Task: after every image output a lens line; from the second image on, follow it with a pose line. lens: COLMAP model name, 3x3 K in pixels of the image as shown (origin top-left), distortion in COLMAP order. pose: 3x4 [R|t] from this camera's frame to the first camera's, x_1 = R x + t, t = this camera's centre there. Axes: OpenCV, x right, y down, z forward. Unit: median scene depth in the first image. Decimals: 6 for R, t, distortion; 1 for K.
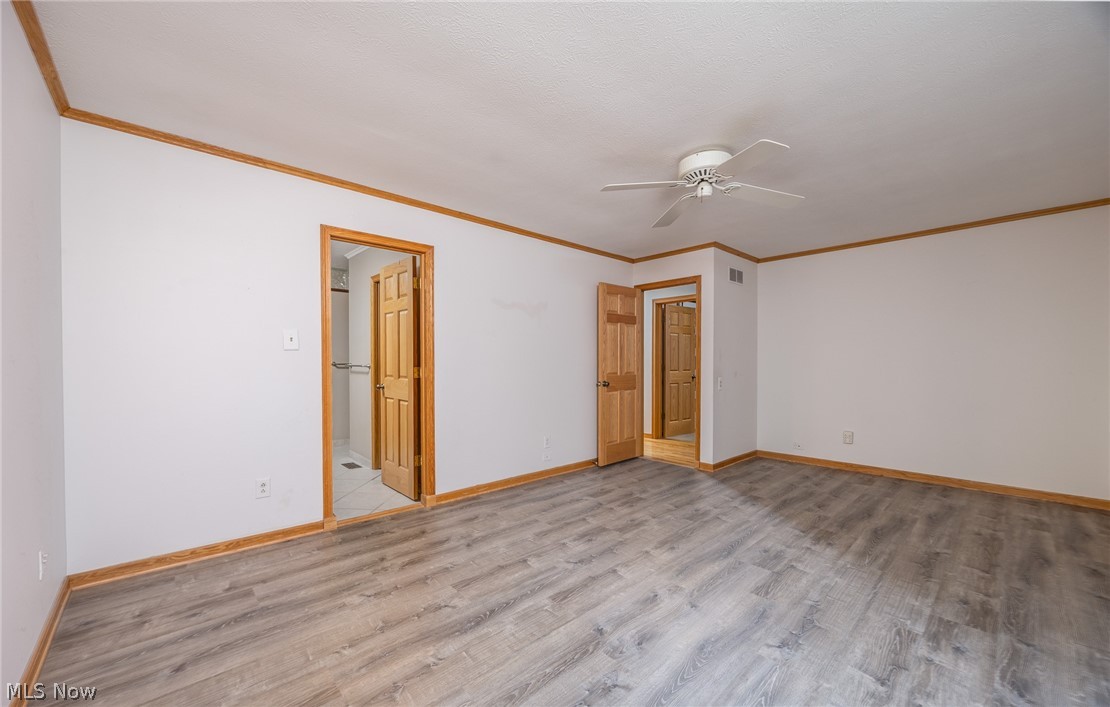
lens RADIAL K [[429.6, 0, 553.7], [0, 429.6, 360.2], [0, 0, 1]] dist [-0.000181, -0.000103]
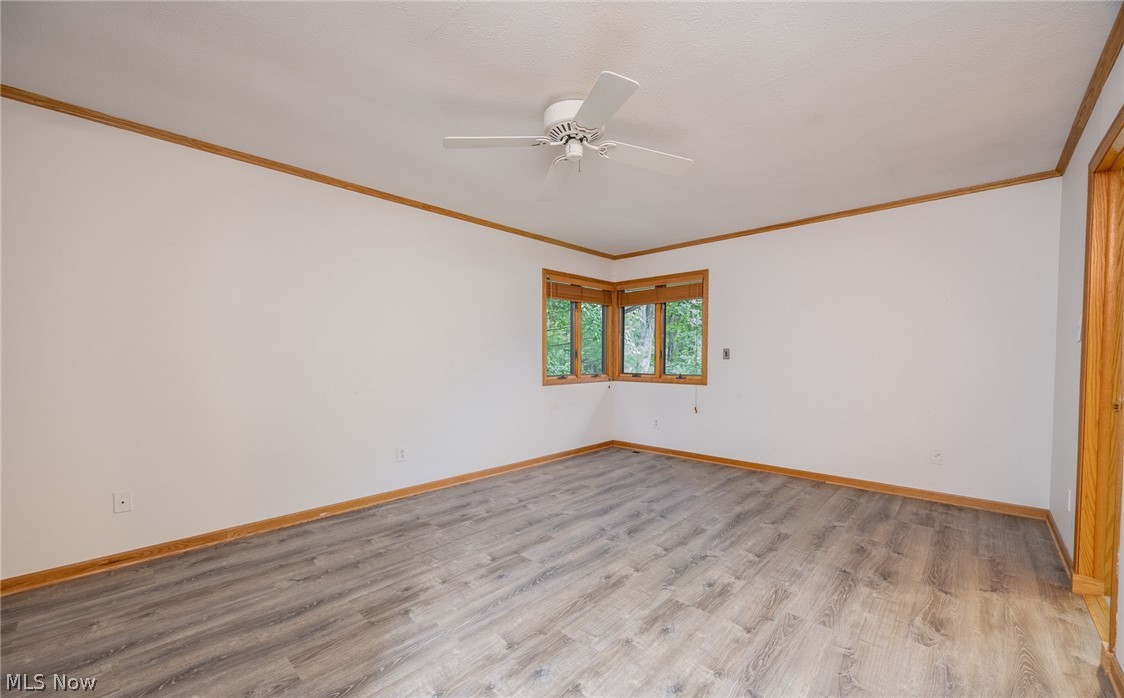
lens RADIAL K [[444.4, 0, 563.6], [0, 444.4, 359.4], [0, 0, 1]] dist [-0.000829, -0.000021]
pose [[-0.997384, -0.000366, -0.072280, 0.499625], [-0.000962, 0.999966, 0.008213, 0.005740], [0.072274, 0.008261, -0.997351, 2.180523]]
